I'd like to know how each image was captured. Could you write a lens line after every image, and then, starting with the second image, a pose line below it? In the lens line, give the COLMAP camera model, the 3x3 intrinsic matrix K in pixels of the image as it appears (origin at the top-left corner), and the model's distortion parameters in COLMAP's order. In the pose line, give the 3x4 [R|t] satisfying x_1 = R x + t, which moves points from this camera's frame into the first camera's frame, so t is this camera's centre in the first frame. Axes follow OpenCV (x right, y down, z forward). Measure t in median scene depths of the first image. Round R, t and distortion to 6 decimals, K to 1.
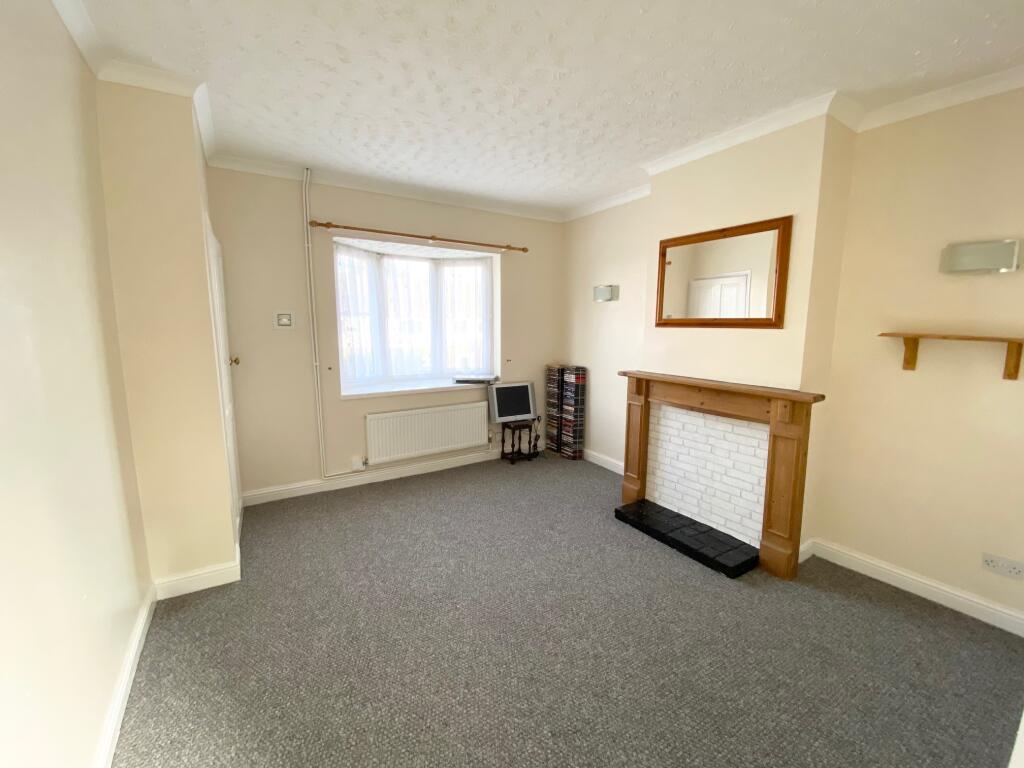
lens RADIAL K [[420.2, 0, 509.4], [0, 420.2, 384.2], [0, 0, 1]] dist [0.033658, -0.027165]
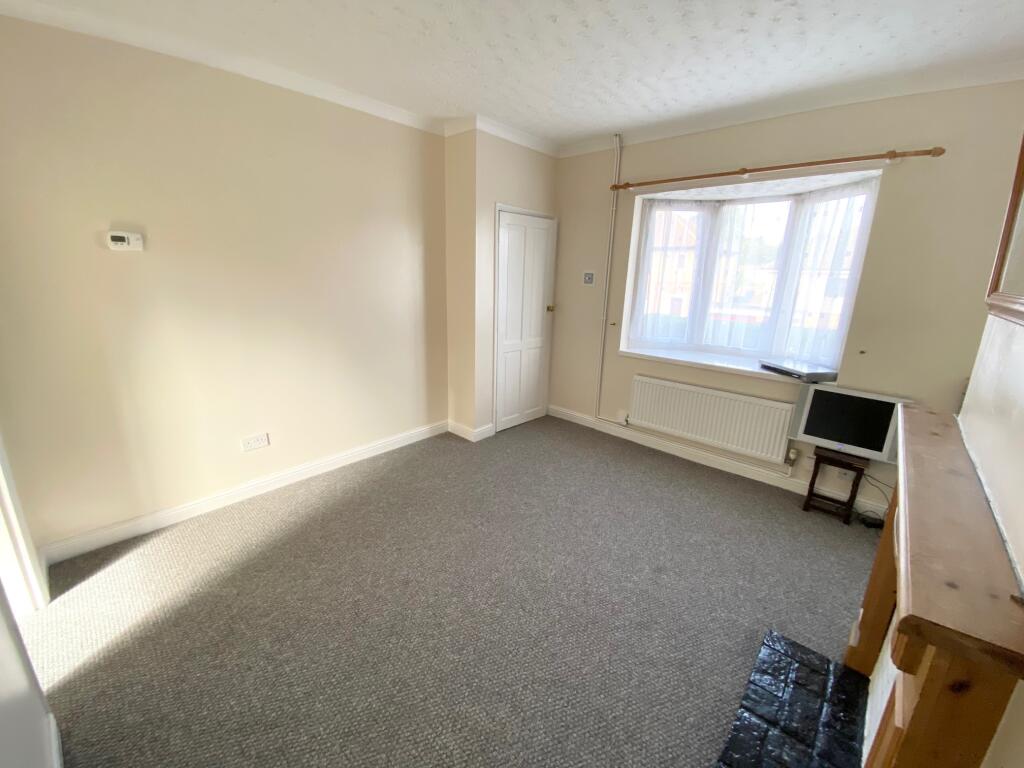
lens RADIAL K [[420.2, 0, 509.4], [0, 420.2, 384.2], [0, 0, 1]] dist [0.033658, -0.027165]
pose [[0.255090, 0.250125, -0.934006, 0.524859], [-0.166405, 0.962906, 0.212417, -0.068245], [0.952491, 0.101237, 0.287250, 0.416751]]
